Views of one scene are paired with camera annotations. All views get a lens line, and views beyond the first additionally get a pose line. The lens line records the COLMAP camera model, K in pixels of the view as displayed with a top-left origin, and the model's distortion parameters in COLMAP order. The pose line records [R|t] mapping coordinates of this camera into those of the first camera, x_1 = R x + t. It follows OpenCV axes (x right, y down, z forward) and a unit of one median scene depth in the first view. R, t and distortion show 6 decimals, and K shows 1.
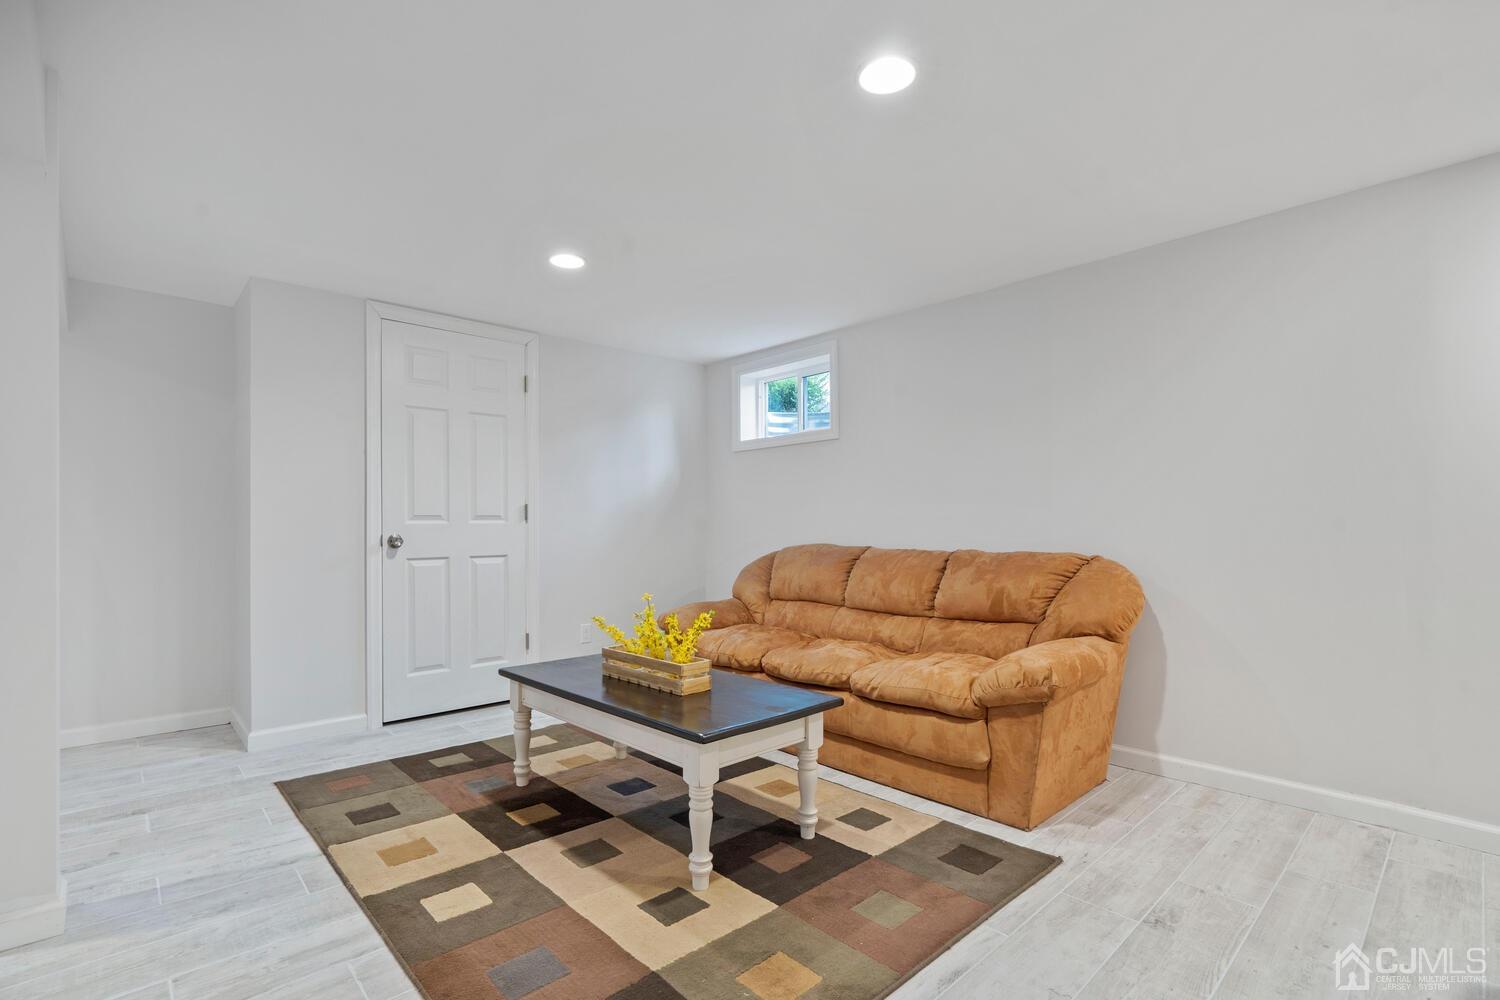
lens RADIAL K [[686.7, 0, 746.5], [0, 686.7, 514.8], [0, 0, 1]] dist [-0.002971, 0.000354]
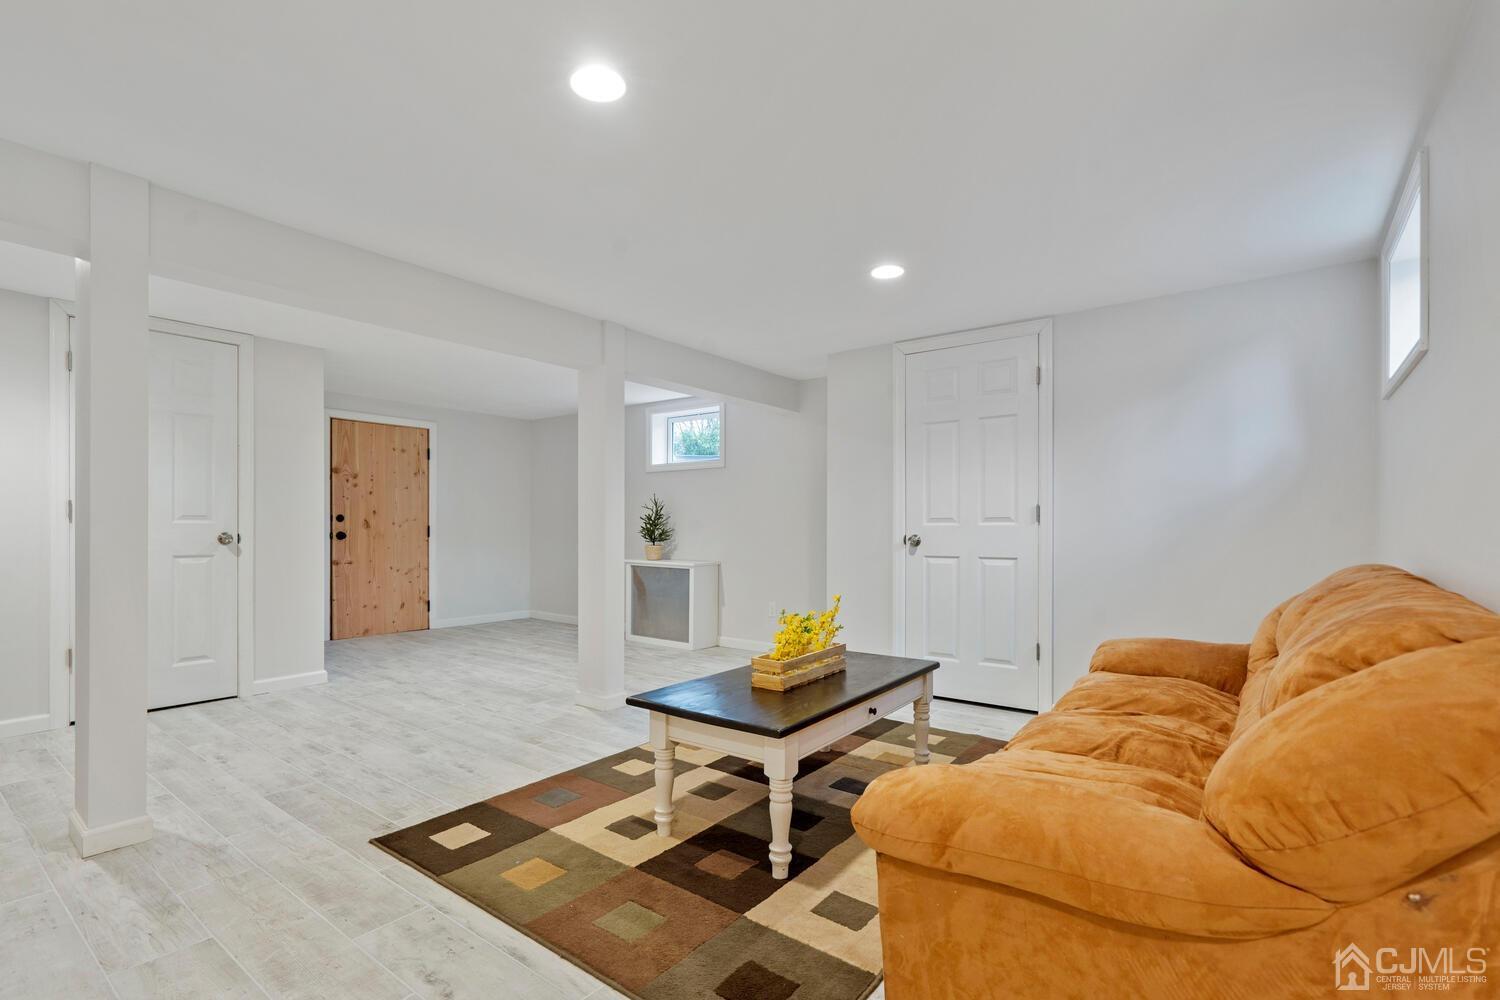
lens RADIAL K [[686.7, 0, 735.6], [0, 686.7, 522.1], [0, 0, 1]] dist [-0.002971, 0.000354]
pose [[0.171920, -0.004392, -0.985101, 0.954062], [0.015276, 0.999882, -0.001792, 0.006390], [0.984993, -0.014740, 0.171966, 0.785346]]
